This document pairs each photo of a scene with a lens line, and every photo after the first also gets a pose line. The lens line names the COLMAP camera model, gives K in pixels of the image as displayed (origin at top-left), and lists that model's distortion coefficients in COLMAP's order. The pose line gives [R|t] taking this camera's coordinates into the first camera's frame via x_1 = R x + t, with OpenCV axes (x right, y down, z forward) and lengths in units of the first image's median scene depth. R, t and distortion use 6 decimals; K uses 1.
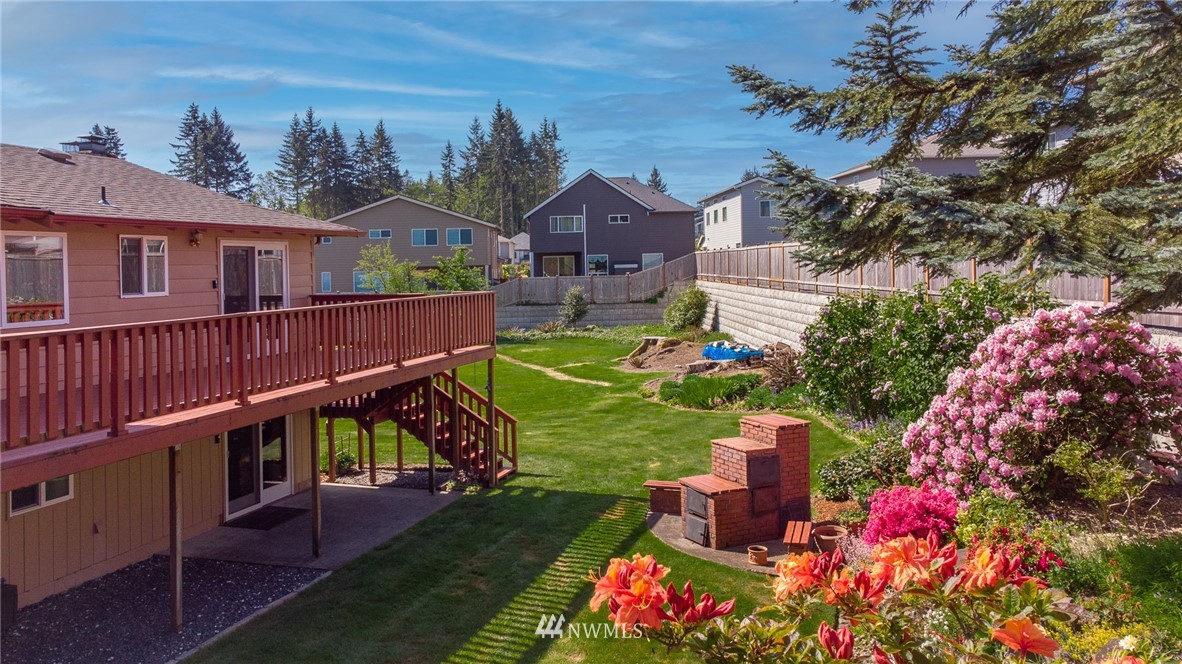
lens RADIAL K [[875.8, 0, 591.2], [0, 875.8, 300.5], [0, 0, 1]] dist [0.044127, 0.001049]
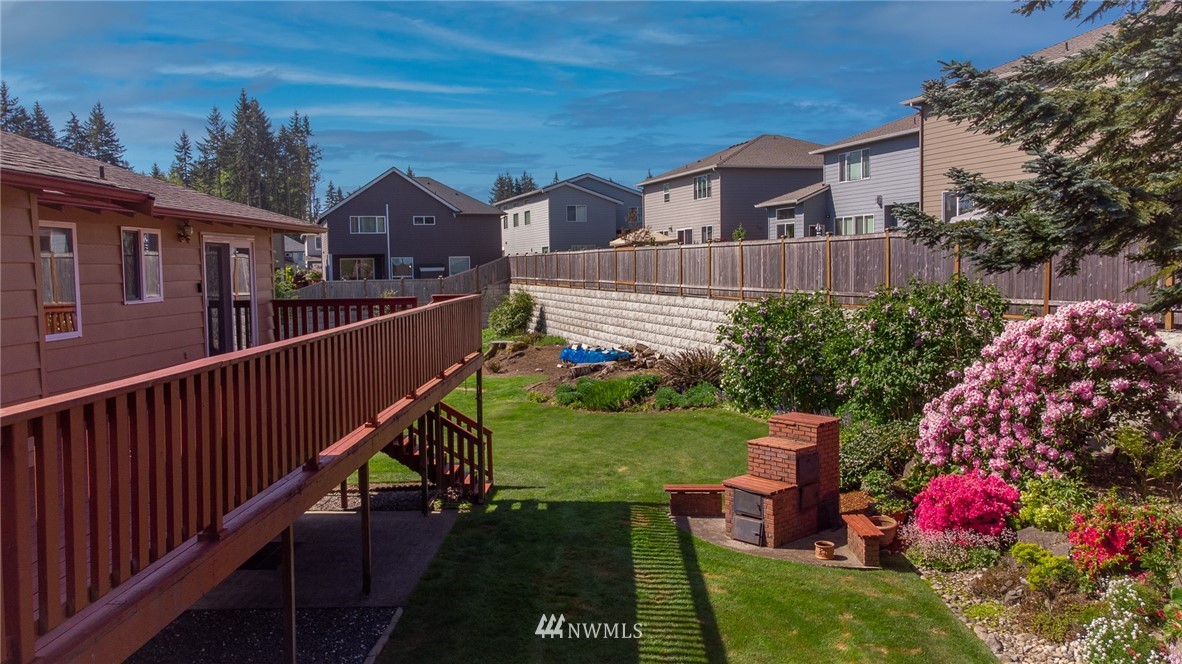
lens RADIAL K [[872.7, 0, 591.0], [0, 872.7, 332.0], [0, 0, 1]] dist [0.049039, 0.005216]
pose [[0.963504, -0.018013, 0.267087, -0.238843], [0.009565, 0.999413, 0.032895, -0.000092], [-0.267522, -0.029139, 0.963111, 0.069070]]
